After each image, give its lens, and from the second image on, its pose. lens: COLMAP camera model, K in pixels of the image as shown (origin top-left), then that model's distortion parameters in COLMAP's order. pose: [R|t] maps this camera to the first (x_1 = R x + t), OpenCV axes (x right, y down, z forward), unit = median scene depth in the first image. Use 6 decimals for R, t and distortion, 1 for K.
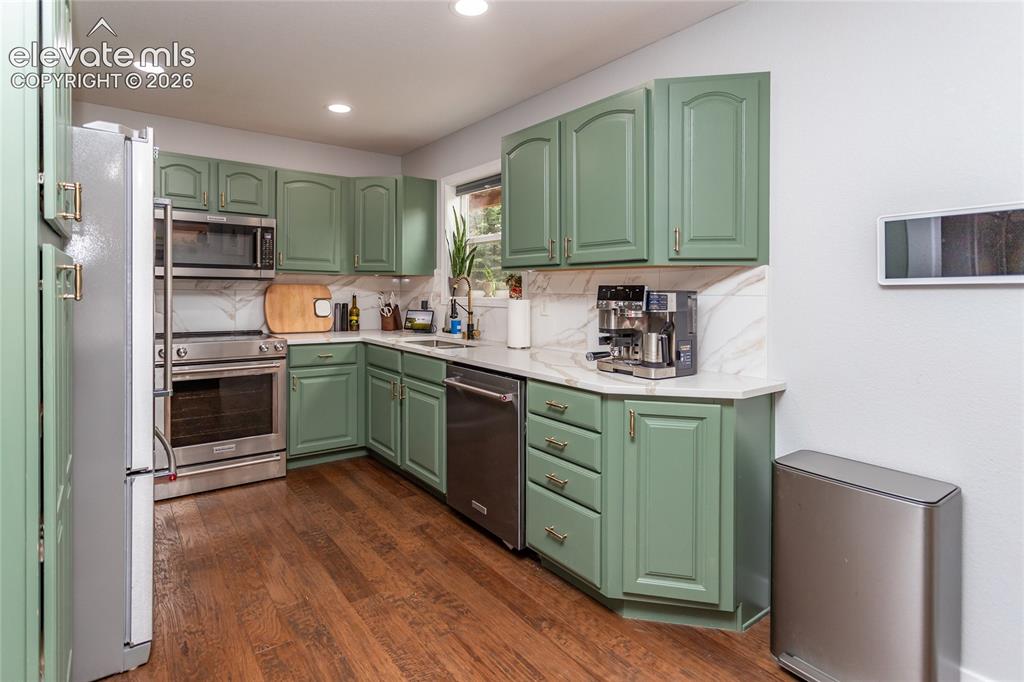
lens RADIAL K [[503.5, 0, 455.4], [0, 503.5, 294.1], [0, 0, 1]] dist [-0.002779, -0.000044]
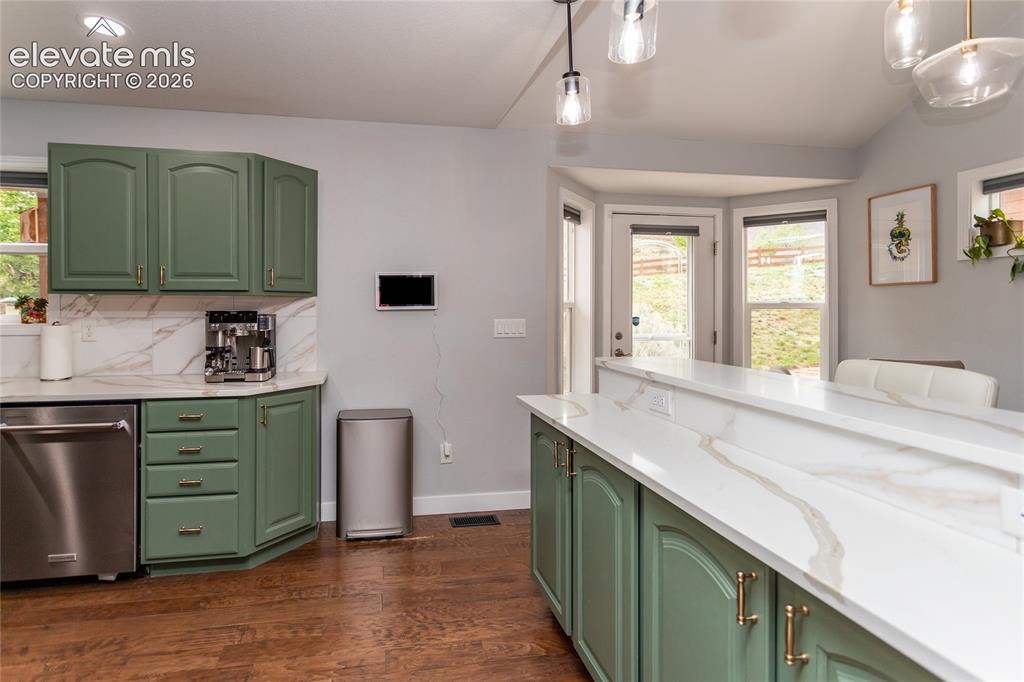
lens RADIAL K [[502.2, 0, 454.2], [0, 502.2, 312.7], [0, 0, 1]] dist [-0.013477, 0.000171]
pose [[0.407520, -0.014537, 0.913081, -0.513629], [0.008742, 0.999890, 0.012017, -0.020139], [-0.913154, 0.003085, 0.407602, -0.001843]]
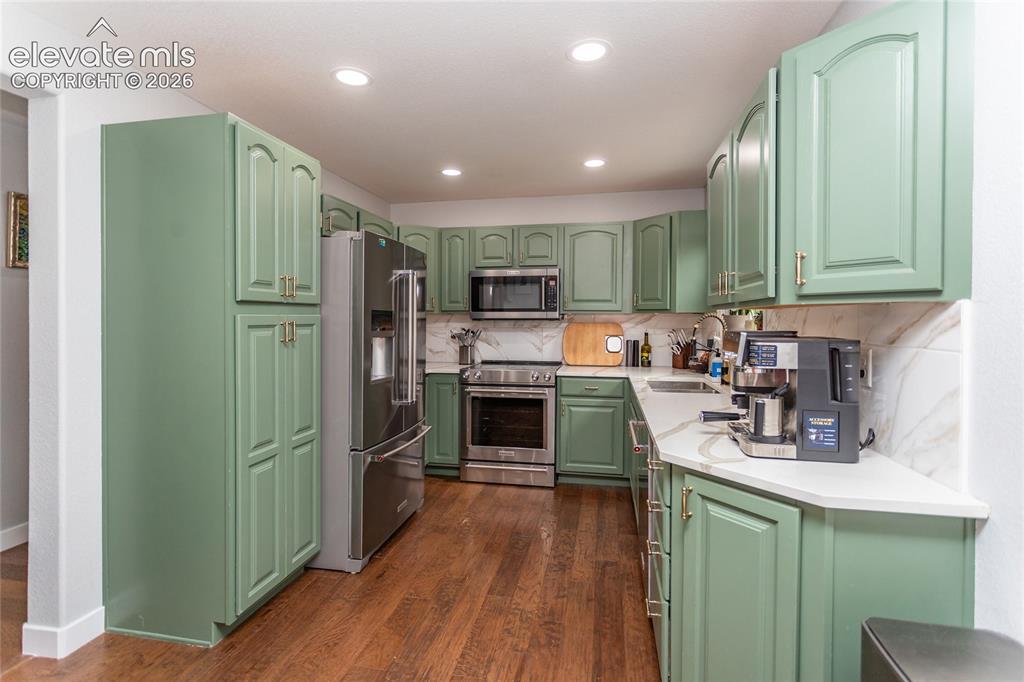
lens RADIAL K [[475.4, 0, 510.9], [0, 475.4, 327.4], [0, 0, 1]] dist [-0.001878, -0.000024]
pose [[0.712881, 0.001411, -0.701283, 0.548243], [0.001829, 0.999991, 0.003871, -0.024448], [0.701282, -0.004042, 0.712872, 0.204044]]
